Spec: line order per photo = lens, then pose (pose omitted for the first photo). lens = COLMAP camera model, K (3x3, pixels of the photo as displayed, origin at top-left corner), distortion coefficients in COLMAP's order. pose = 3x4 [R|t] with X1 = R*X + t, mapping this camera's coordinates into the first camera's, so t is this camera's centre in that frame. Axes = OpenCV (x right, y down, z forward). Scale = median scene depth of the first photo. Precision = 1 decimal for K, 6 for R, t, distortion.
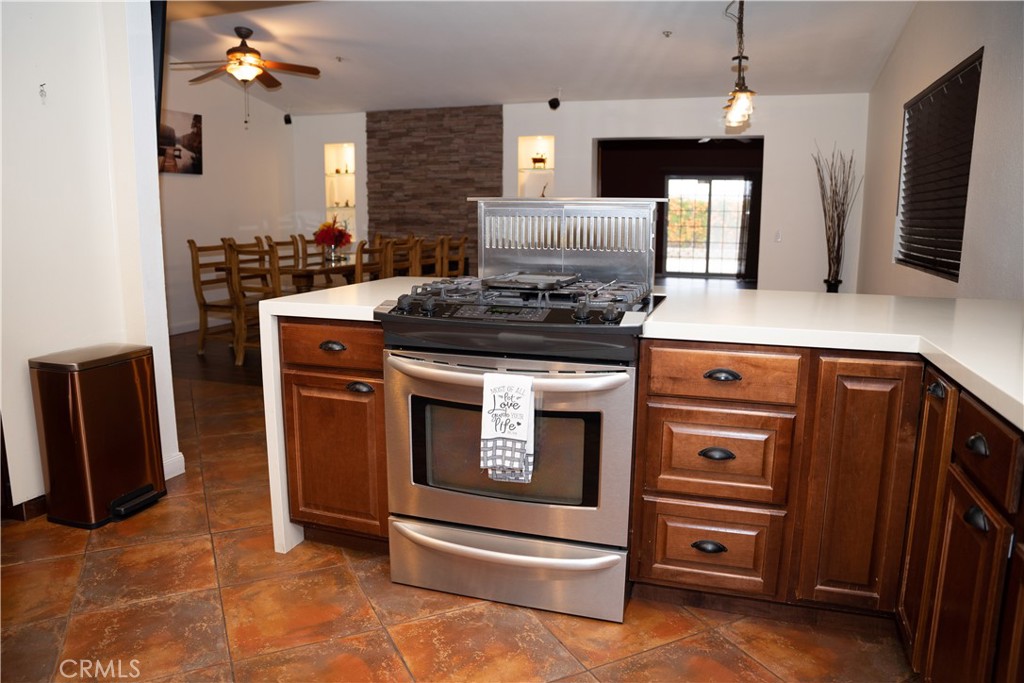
lens RADIAL K [[709.1, 0, 521.8], [0, 709.1, 336.6], [0, 0, 1]] dist [-0.145806, 0.084699]
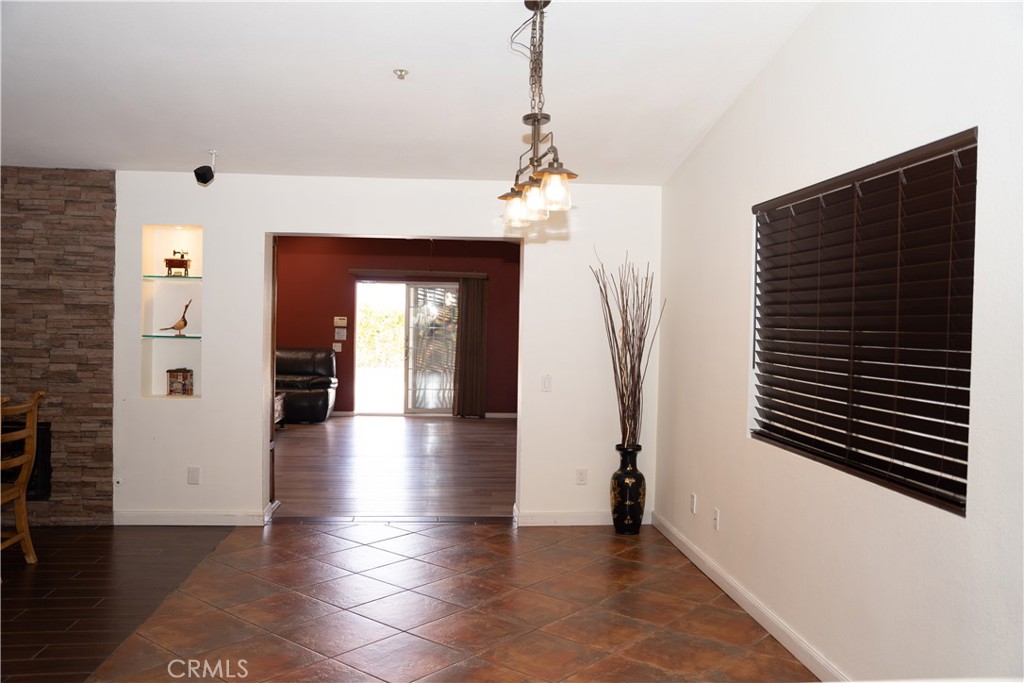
lens RADIAL K [[862.9, 0, 510.4], [0, 862.9, 348.6], [0, 0, 1]] dist [-0.041822, 0.040577]
pose [[0.922372, 0.002951, 0.386292, 0.002506], [0.049775, 0.990727, -0.126420, -0.064858], [-0.383083, 0.135834, 0.913672, 0.201698]]
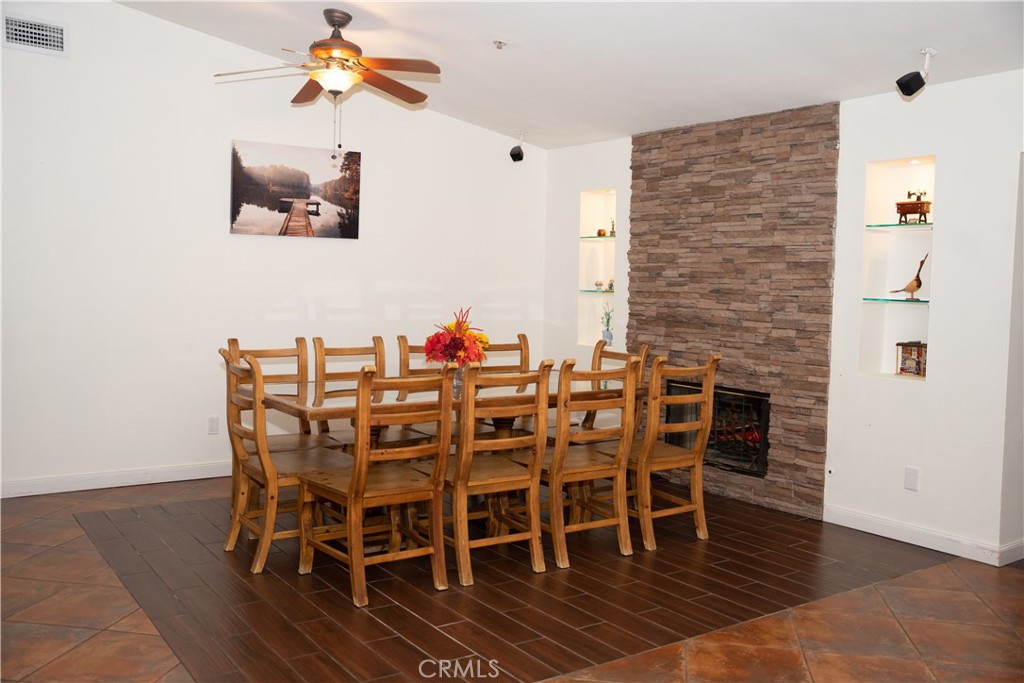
lens RADIAL K [[921.6, 0, 509.5], [0, 921.6, 342.7], [0, 0, 1]] dist [-0.054389, 0.067883]
pose [[0.791088, 0.052634, -0.609434, 0.193411], [-0.123936, 0.989419, -0.075427, -0.074603], [0.599016, 0.135200, 0.789241, 0.340756]]
